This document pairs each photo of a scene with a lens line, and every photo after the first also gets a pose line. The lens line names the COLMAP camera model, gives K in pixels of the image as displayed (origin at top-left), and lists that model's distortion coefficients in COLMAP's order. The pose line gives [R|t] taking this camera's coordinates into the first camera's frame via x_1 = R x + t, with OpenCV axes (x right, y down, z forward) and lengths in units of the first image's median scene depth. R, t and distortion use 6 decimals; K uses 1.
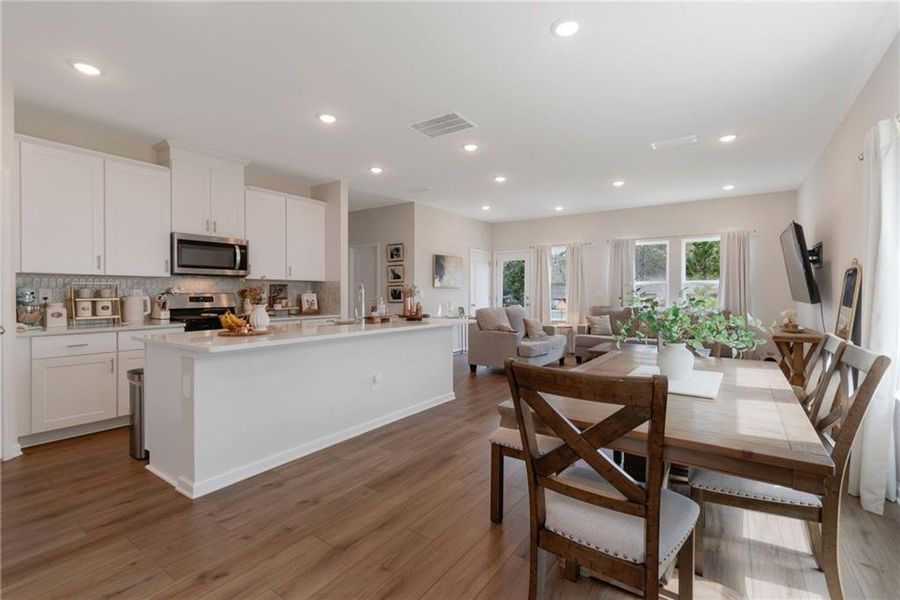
lens RADIAL K [[410.1, 0, 425.6], [0, 410.1, 296.6], [0, 0, 1]] dist [0.003993, -0.003352]
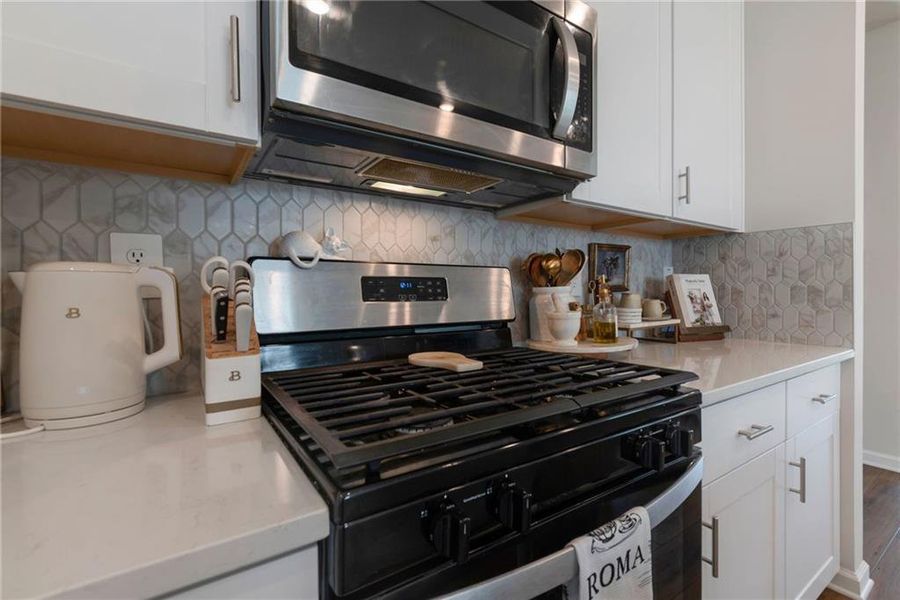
lens RADIAL K [[410.1, 0, 425.6], [0, 410.1, 293.4], [0, 0, 1]] dist [0.003993, -0.003352]
pose [[0.933691, -0.001287, -0.358077, -0.429079], [0.000404, 0.999997, -0.002541, 0.009580], [0.358079, 0.002228, 0.933689, 0.744548]]
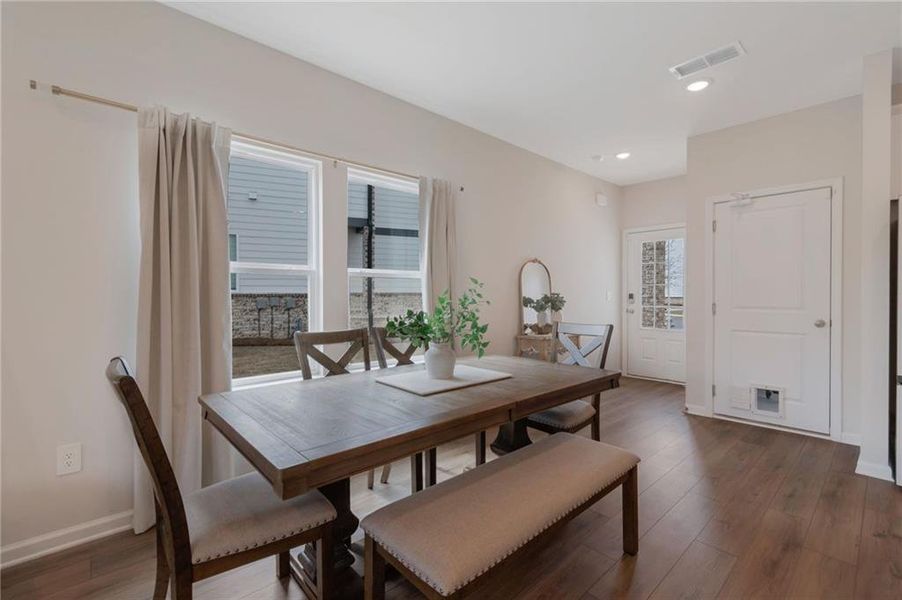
lens RADIAL K [[411.0, 0, 446.3], [0, 411.0, 300.0], [0, 0, 1]] dist [0.003993, -0.003352]
pose [[-0.983858, -0.001872, 0.178942, 0.186233], [0.002341, 0.999725, 0.023333, -0.007355], [-0.178936, 0.023376, -0.983583, 0.869665]]
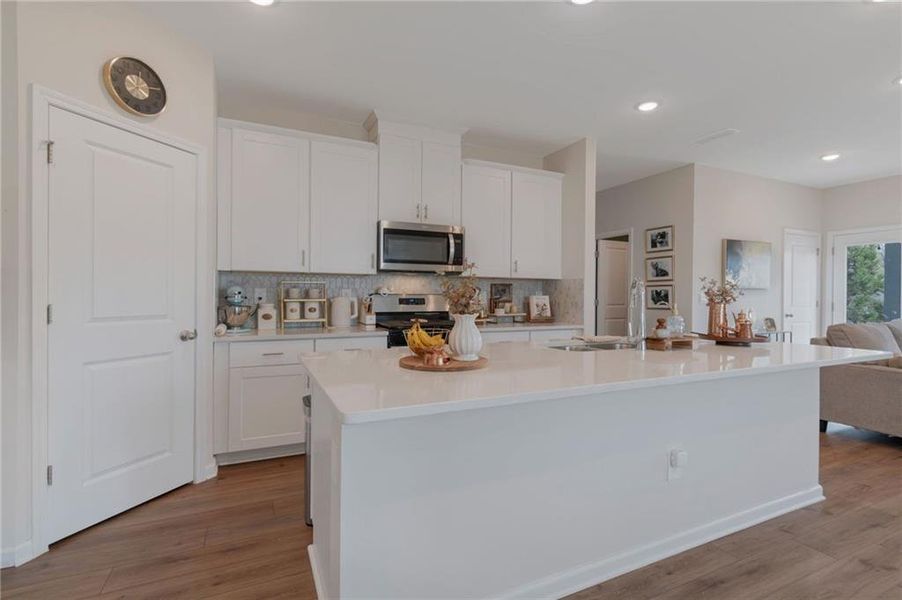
lens RADIAL K [[411.0, 0, 437.4], [0, 411.0, 297.6], [0, 0, 1]] dist [0.003993, -0.003352]
pose [[0.872298, 0.008389, -0.488902, -0.089936], [-0.011021, 0.999936, -0.002506, 0.000431], [0.488850, 0.007574, 0.872335, 0.284575]]
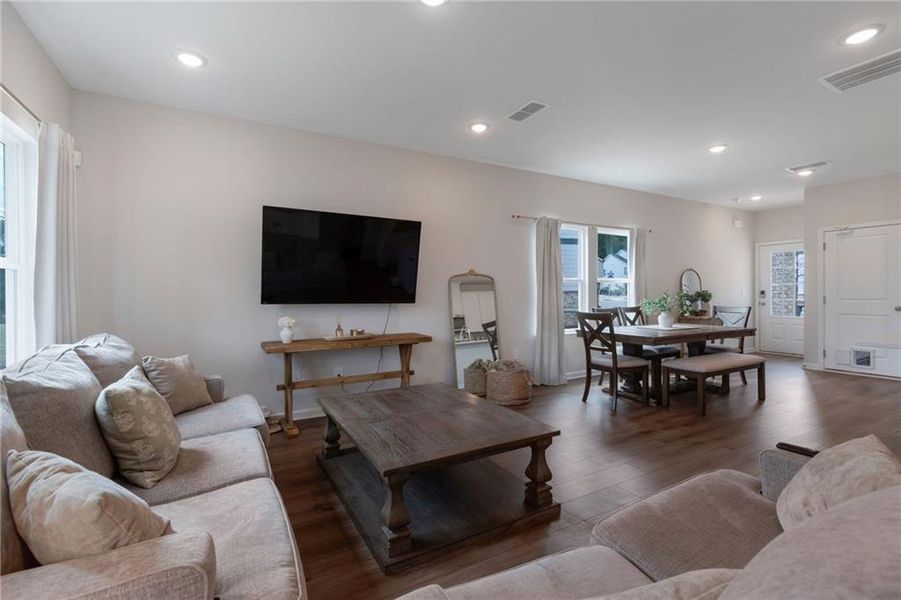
lens RADIAL K [[410.6, 0, 442.7], [0, 410.6, 296.7], [0, 0, 1]] dist [0.003993, -0.003352]
pose [[-0.912847, -0.000840, 0.408301, 0.361454], [0.007455, 0.999797, 0.018724, -0.012666], [-0.408234, 0.020136, -0.912655, 1.592933]]
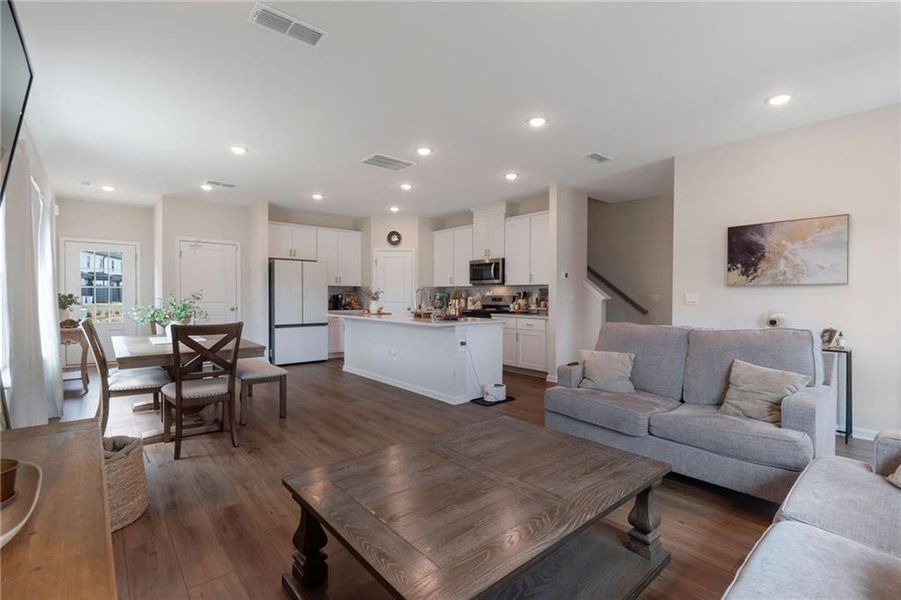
lens RADIAL K [[410.6, 0, 470.4], [0, 410.6, 299.0], [0, 0, 1]] dist [0.003993, -0.003352]
pose [[-0.186047, 0.007131, -0.982515, 0.973396], [-0.012753, 0.999872, 0.009672, -0.009704], [0.982458, 0.014330, -0.185932, 1.167820]]
